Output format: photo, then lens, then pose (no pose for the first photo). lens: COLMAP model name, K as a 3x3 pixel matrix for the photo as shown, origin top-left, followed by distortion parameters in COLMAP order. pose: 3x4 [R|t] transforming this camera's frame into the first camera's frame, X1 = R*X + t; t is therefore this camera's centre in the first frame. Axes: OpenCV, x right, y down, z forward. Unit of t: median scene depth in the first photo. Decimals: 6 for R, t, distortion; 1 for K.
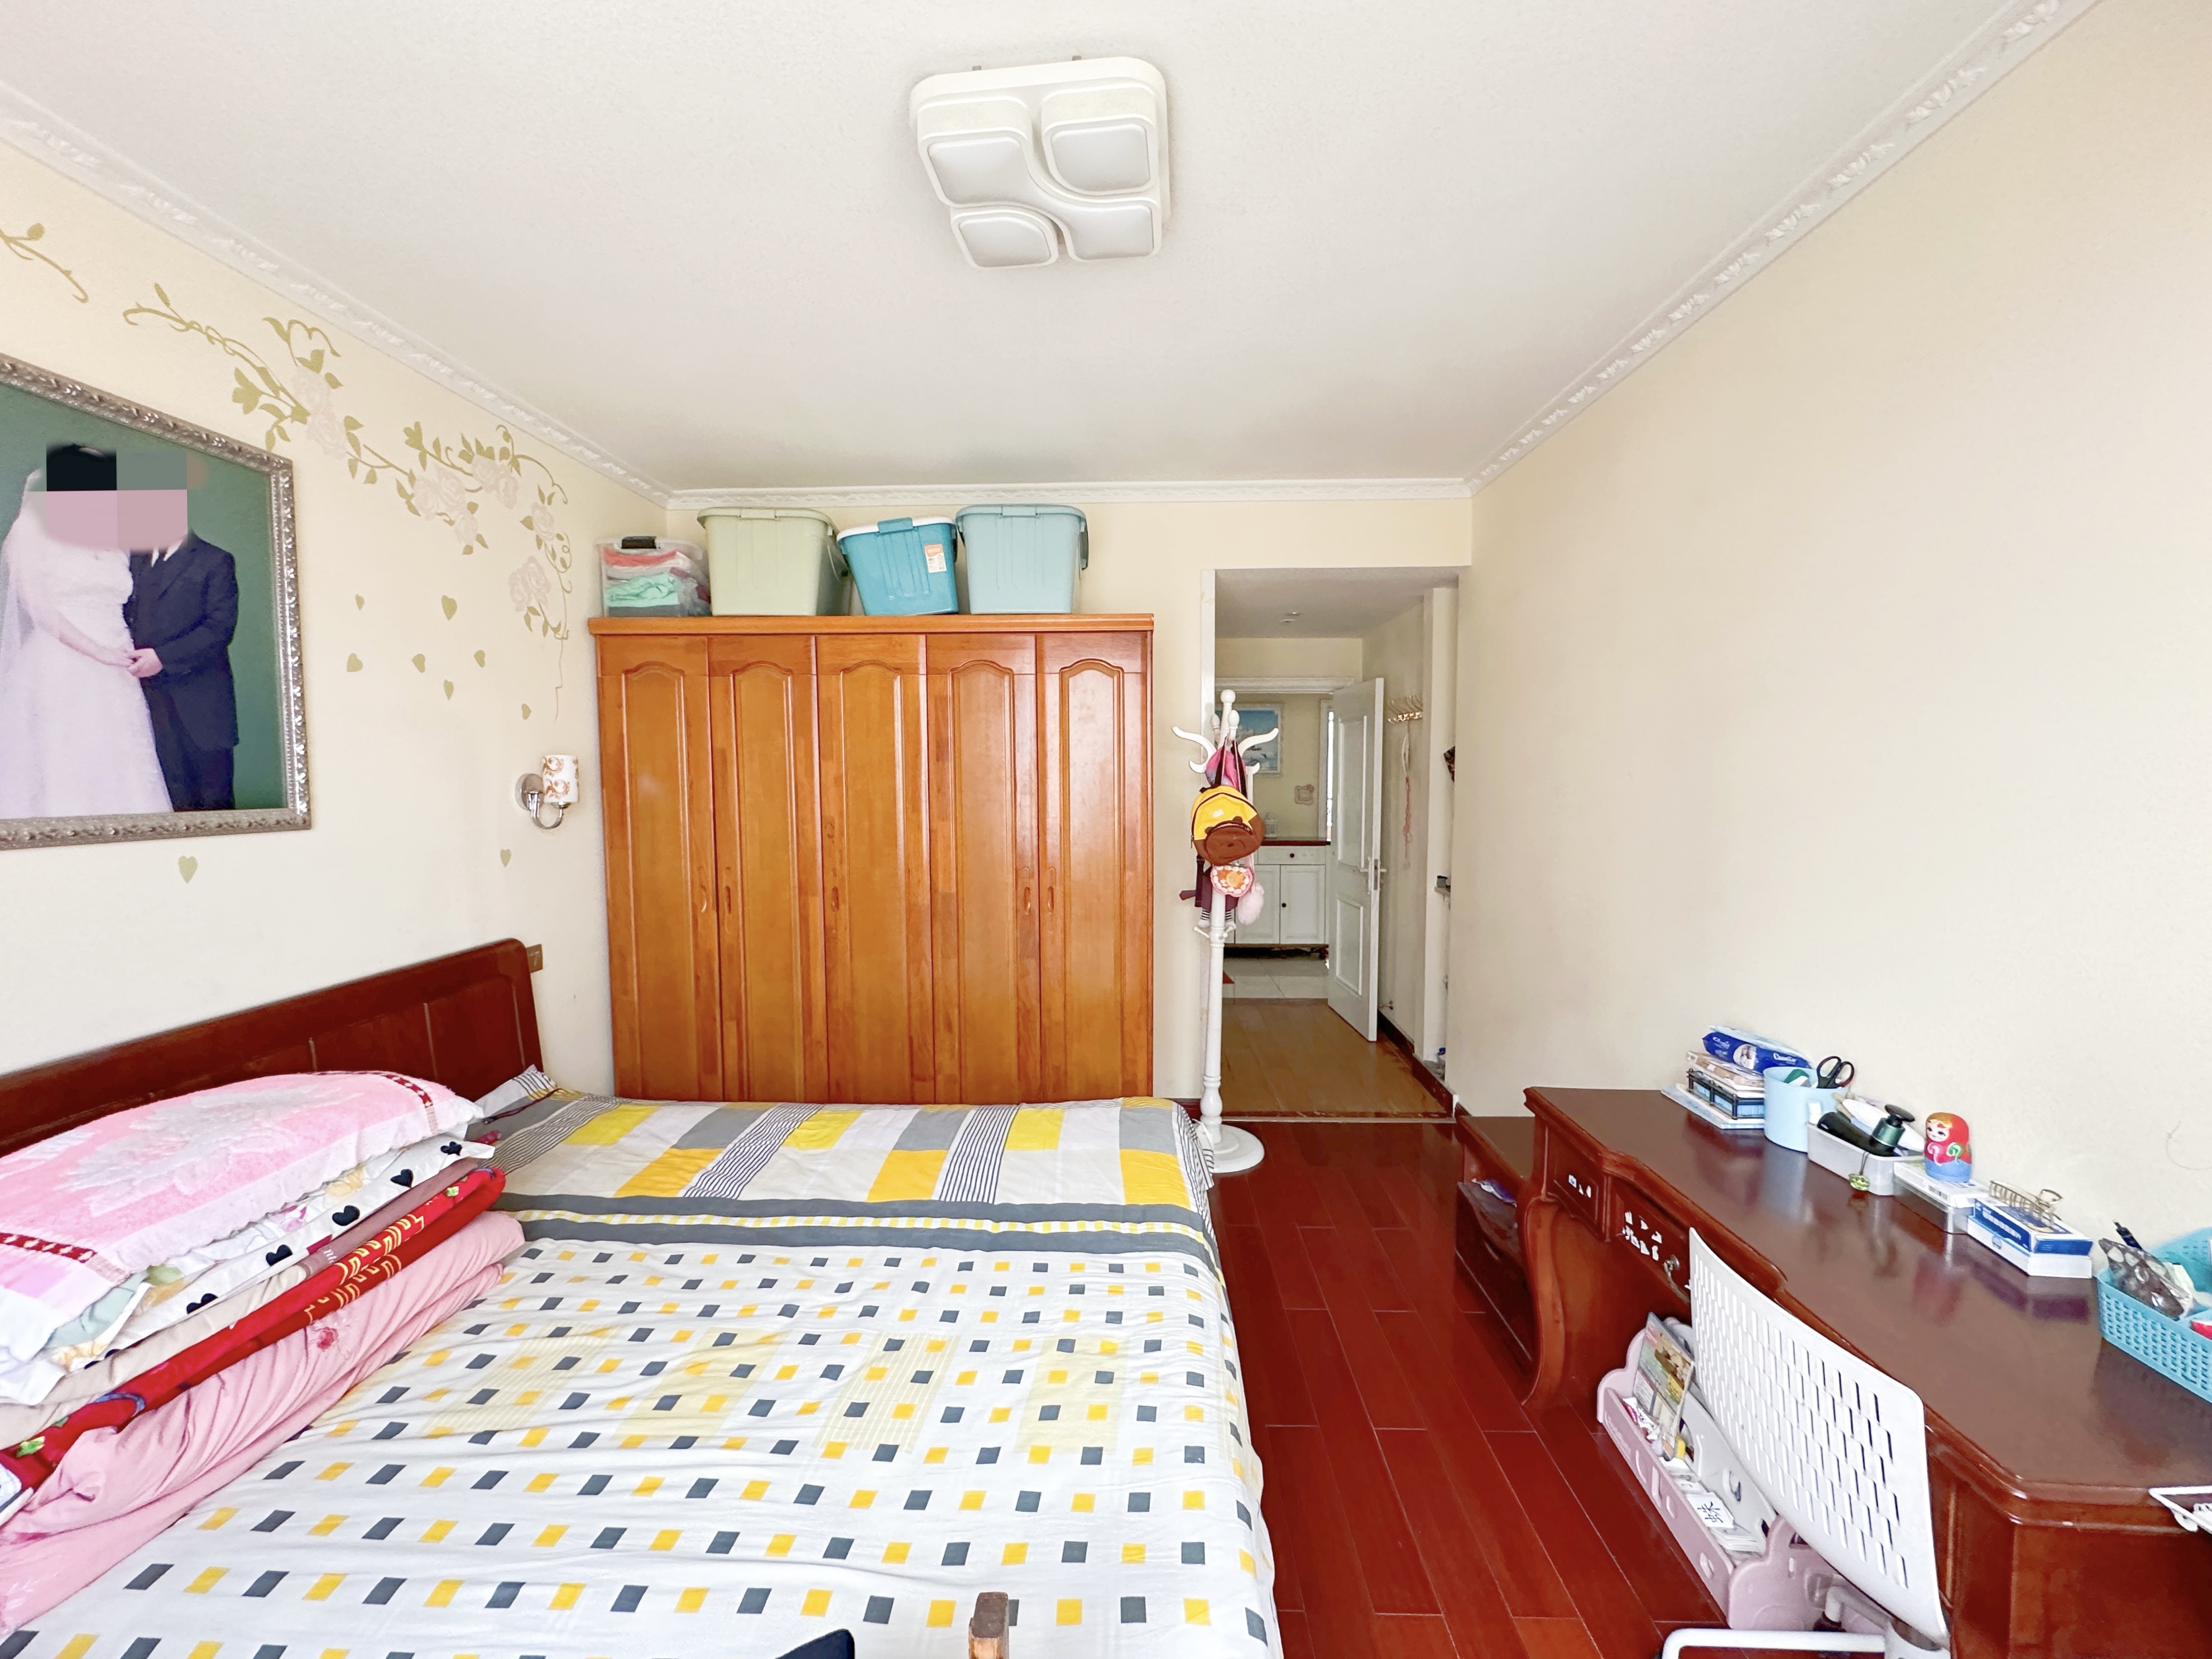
lens RADIAL K [[871.7, 0, 1110.0], [0, 871.7, 835.4], [0, 0, 1]] dist [-0.000851, -0.000314]
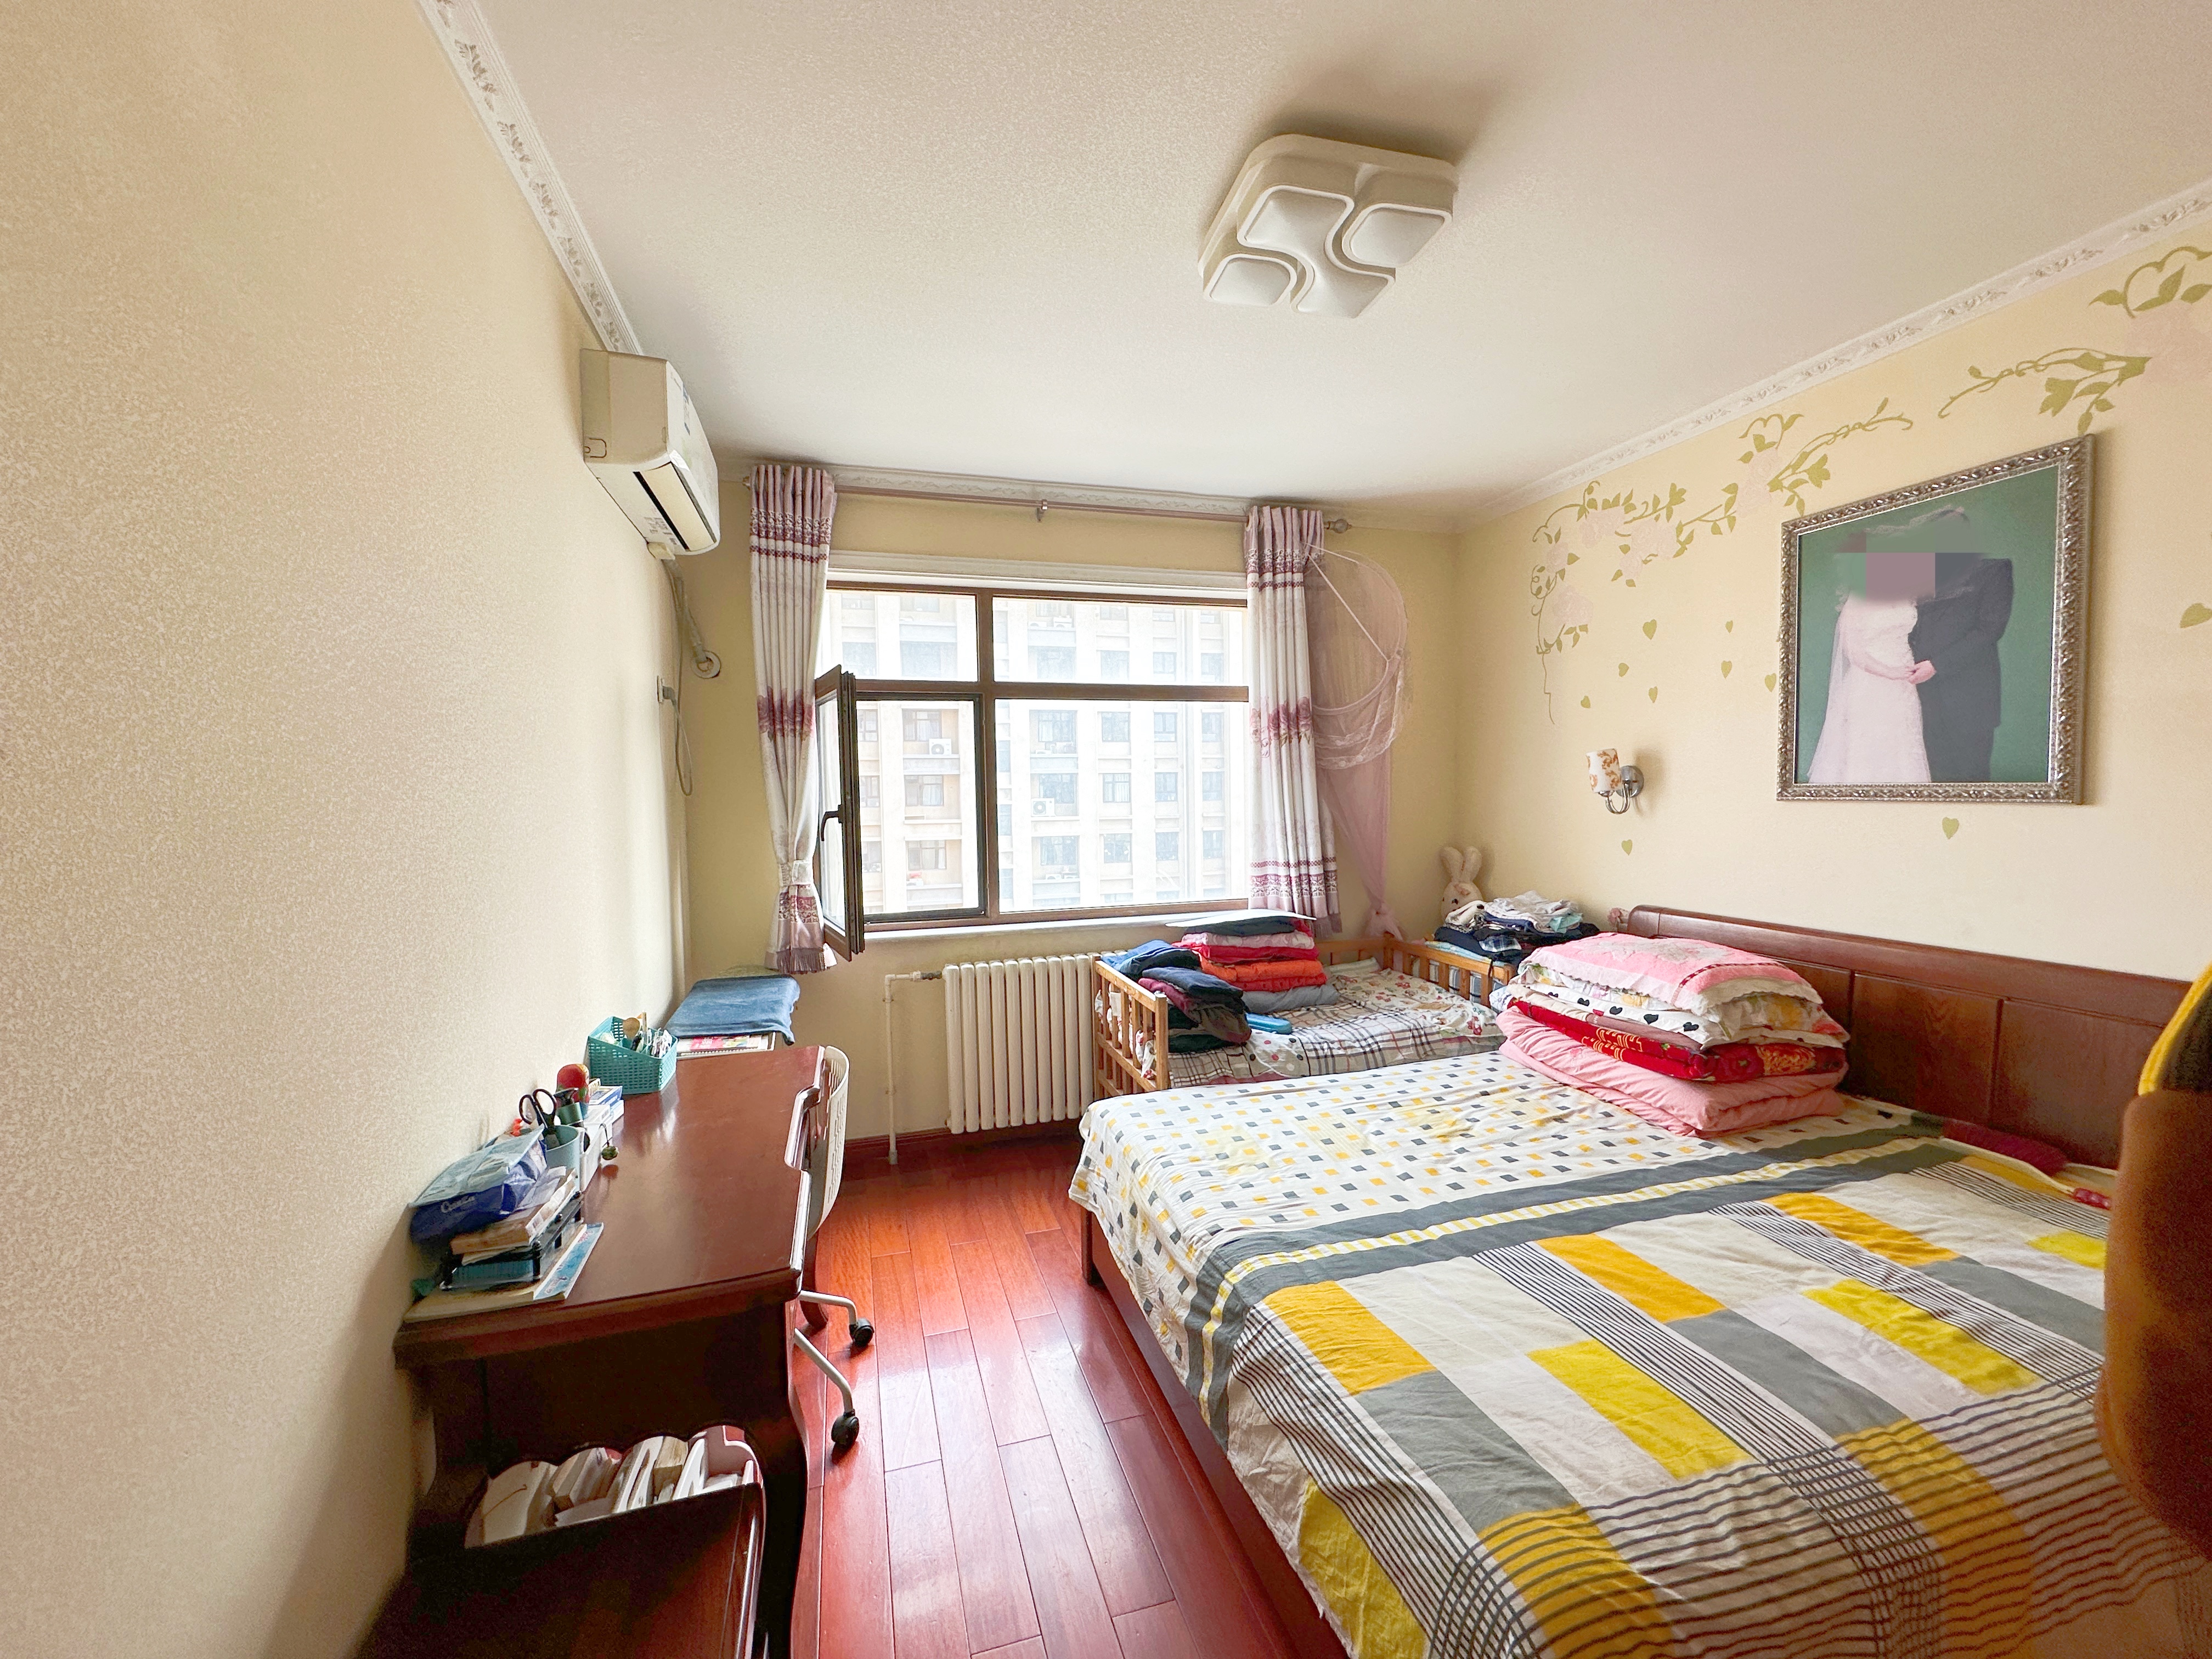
lens RADIAL K [[871.7, 0, 1106.1], [0, 871.7, 838.3], [0, 0, 1]] dist [-0.000851, -0.000314]
pose [[-0.948672, 0.037110, -0.314076, 0.542075], [-0.002686, 0.992111, 0.125337, -0.108210], [0.316249, 0.119748, -0.941088, 1.921618]]
